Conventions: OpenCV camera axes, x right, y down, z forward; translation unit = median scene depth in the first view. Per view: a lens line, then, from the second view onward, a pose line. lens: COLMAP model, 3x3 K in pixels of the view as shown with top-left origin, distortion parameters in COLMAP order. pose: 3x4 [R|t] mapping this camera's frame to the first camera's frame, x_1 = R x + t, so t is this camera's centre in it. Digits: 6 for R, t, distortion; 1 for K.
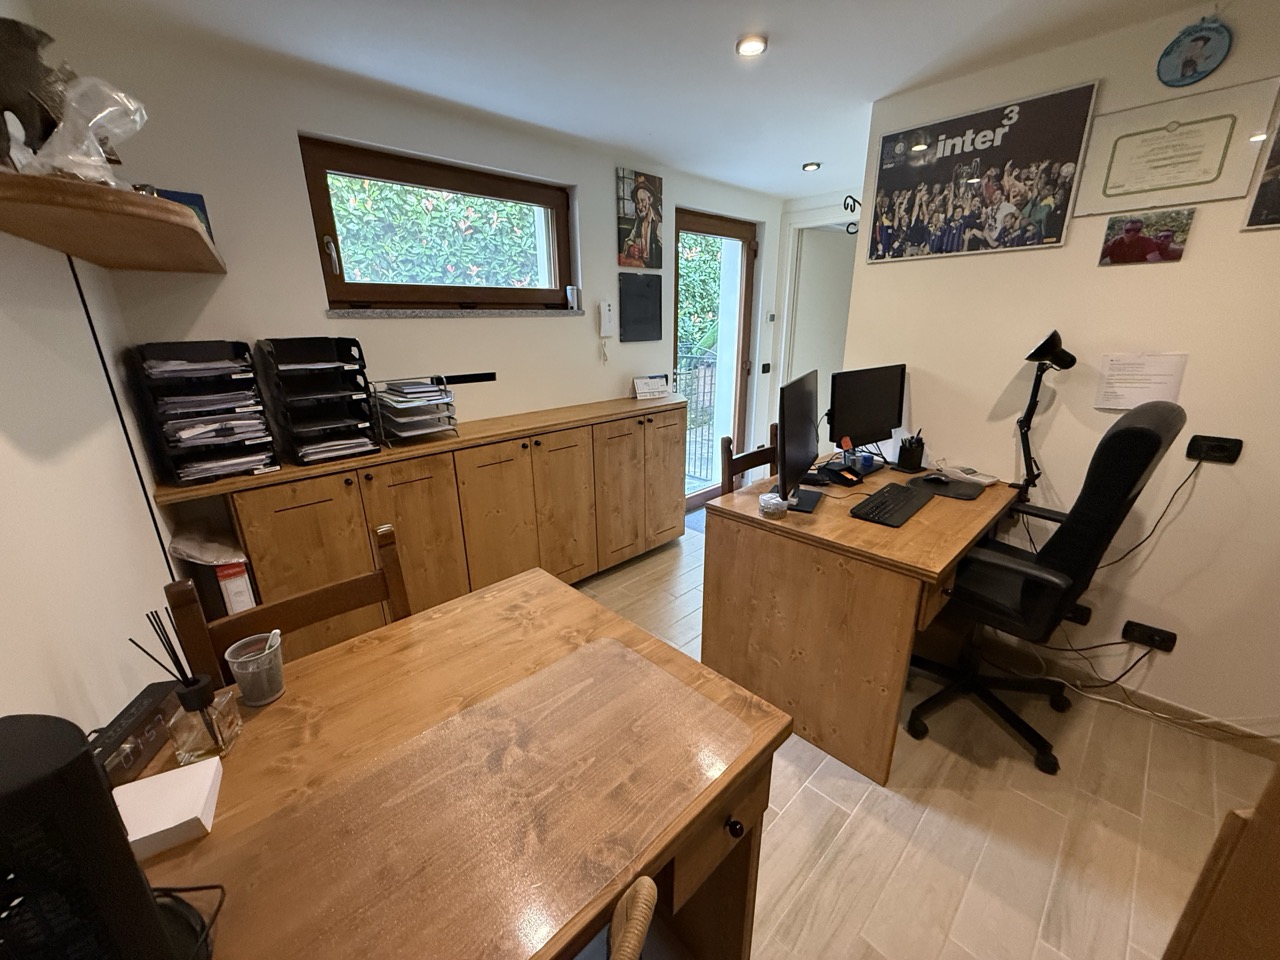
lens RADIAL K [[511.0, 0, 634.3], [0, 511.0, 484.4], [0, 0, 1]] dist [-0.001722, -0.000034]
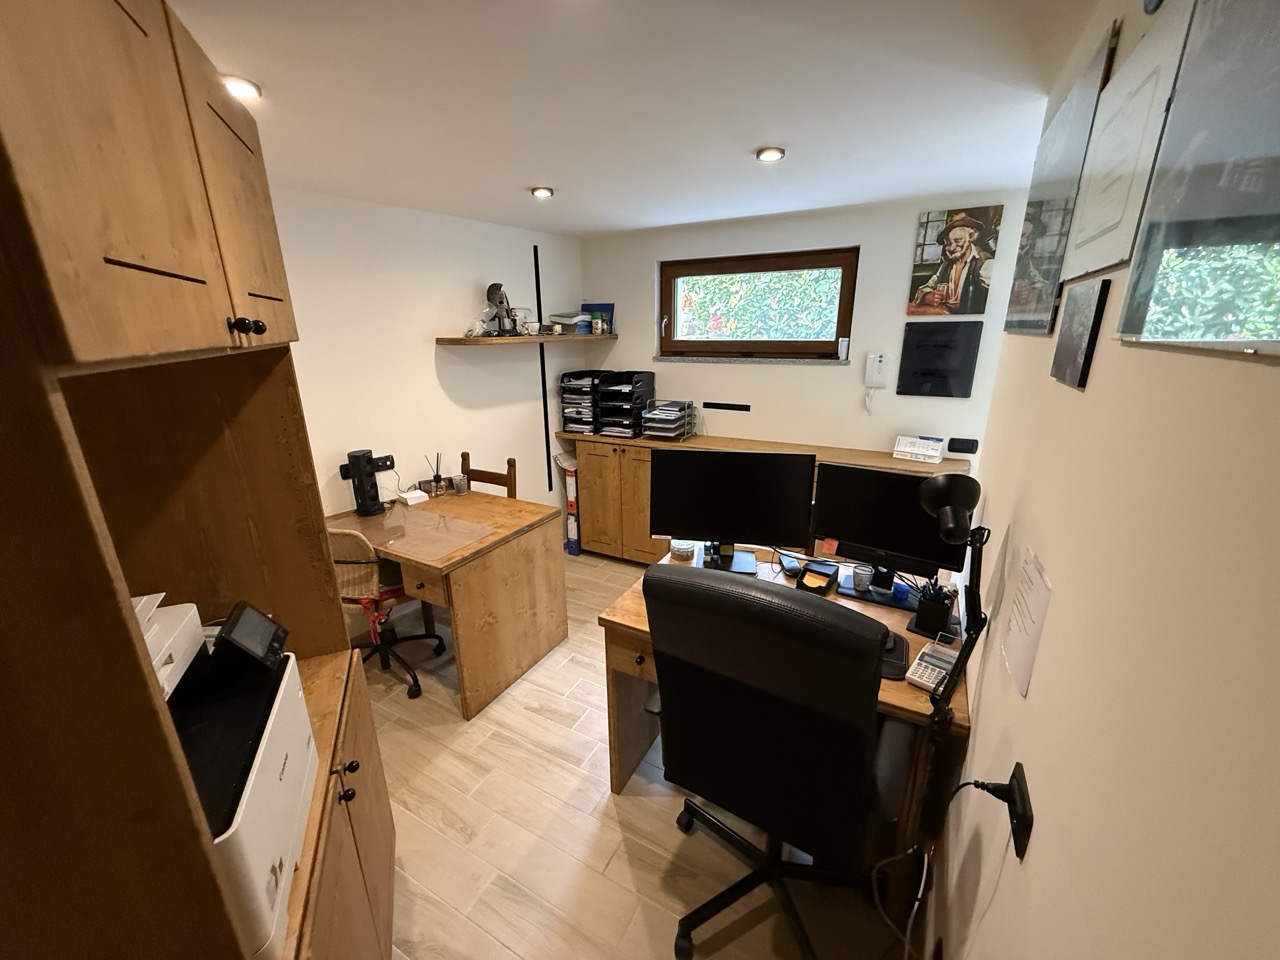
lens RADIAL K [[511.0, 0, 634.3], [0, 511.0, 484.4], [0, 0, 1]] dist [-0.001722, -0.000034]
pose [[0.295358, 0.289193, -0.910566, 0.846929], [-0.286747, 0.935979, 0.204253, -0.204232], [0.911340, 0.200775, 0.359374, 0.295163]]
